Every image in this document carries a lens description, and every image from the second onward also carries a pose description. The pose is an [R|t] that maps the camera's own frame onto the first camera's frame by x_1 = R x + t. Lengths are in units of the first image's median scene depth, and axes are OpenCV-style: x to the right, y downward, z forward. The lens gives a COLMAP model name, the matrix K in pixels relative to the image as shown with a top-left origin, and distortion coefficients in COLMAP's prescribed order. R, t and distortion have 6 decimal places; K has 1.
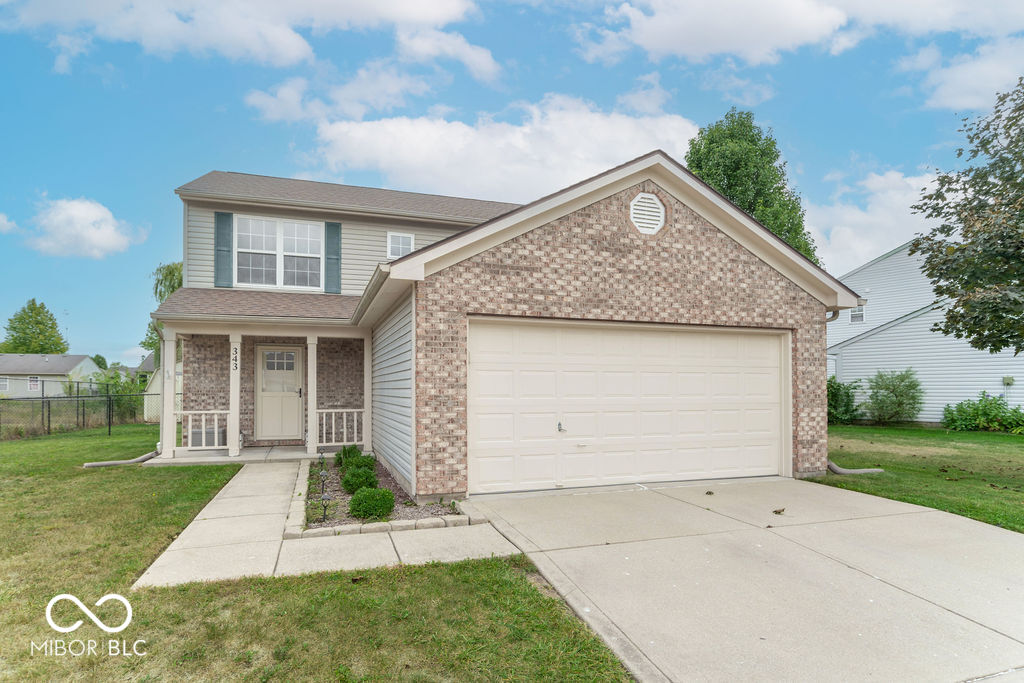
lens RADIAL K [[523.4, 0, 495.2], [0, 523.4, 339.8], [0, 0, 1]] dist [-0.003535, 0.008761]
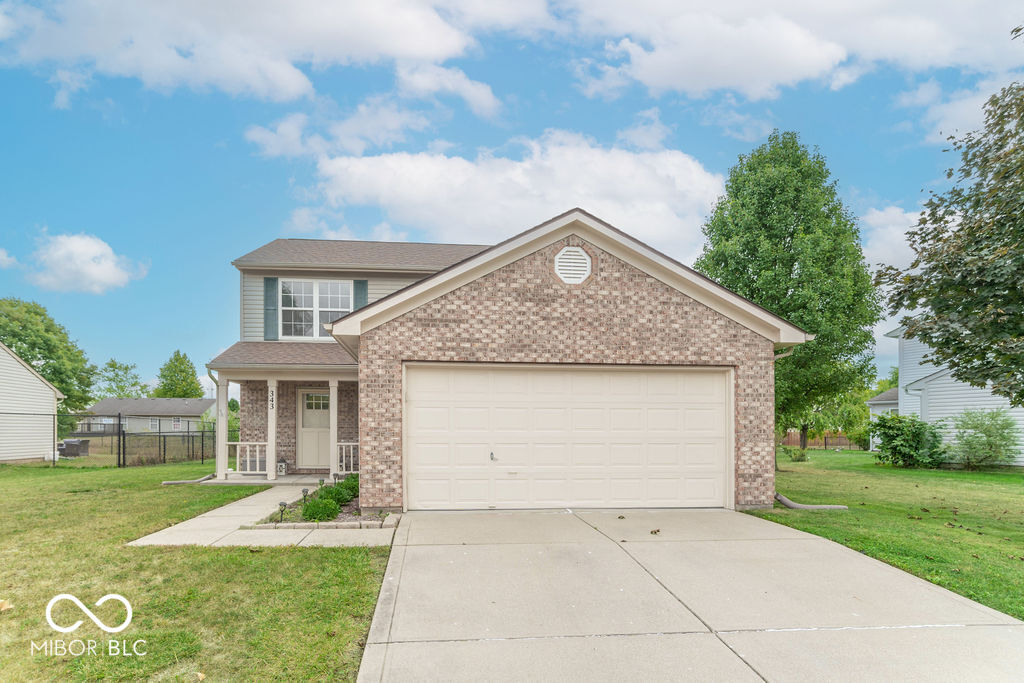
lens RADIAL K [[541.4, 0, 485.3], [0, 541.4, 382.4], [0, 0, 1]] dist [0.001192, 0.000800]
pose [[0.975811, -0.015964, -0.218031, 0.336384], [0.017090, 0.999849, 0.003280, 0.000012], [0.217945, -0.006926, 0.975936, -0.152063]]
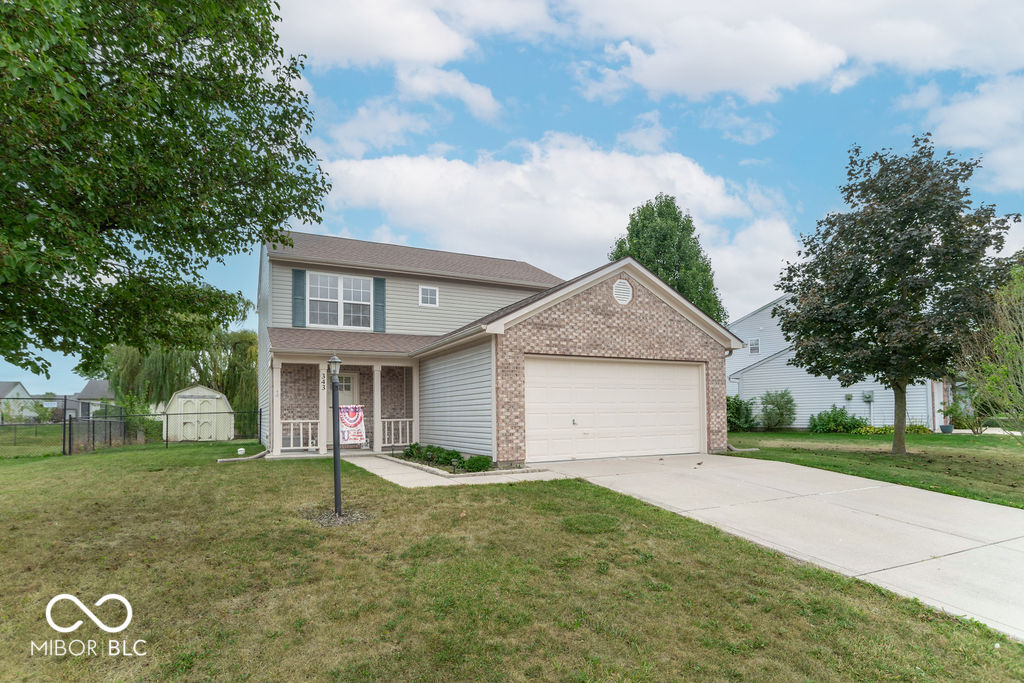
lens RADIAL K [[518.5, 0, 512.0], [0, 518.5, 341.5], [0, 0, 1]] dist [0.002763, 0.000307]
pose [[0.988191, 0.008707, 0.152977, -0.285788], [-0.001497, 0.998885, -0.047185, -0.006876], [-0.153217, 0.046399, 0.987103, -0.522796]]
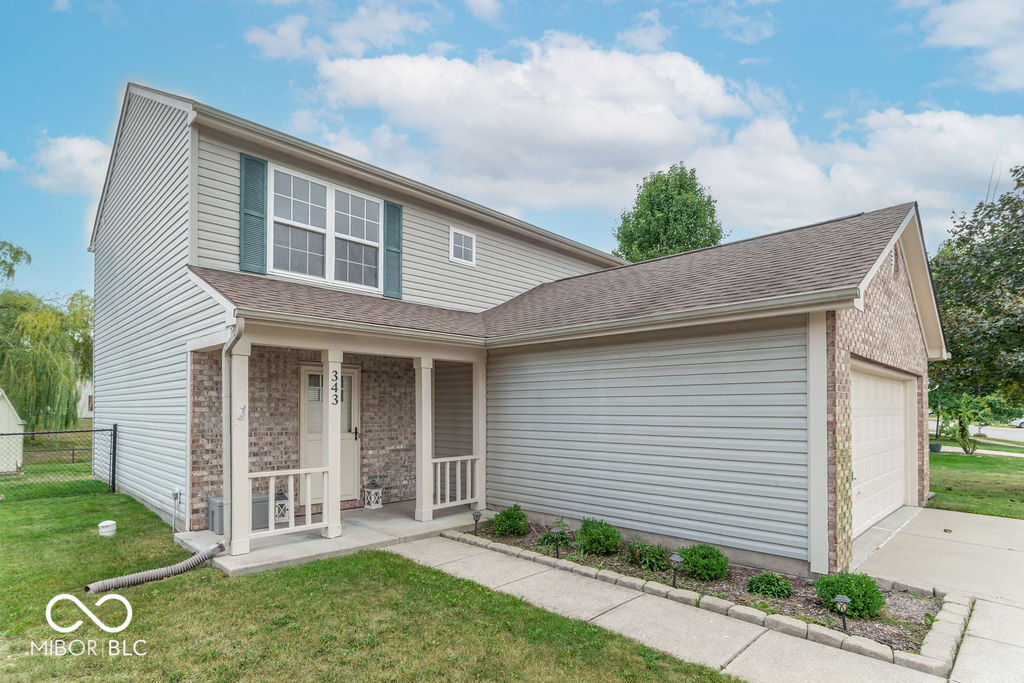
lens RADIAL K [[521.3, 0, 521.7], [0, 521.3, 363.4], [0, 0, 1]] dist [-0.003952, -0.000393]
pose [[0.885954, 0.044462, 0.461637, -0.765967], [-0.048071, 0.998836, -0.003946, -0.003331], [-0.461275, -0.018695, 0.887060, 0.407932]]
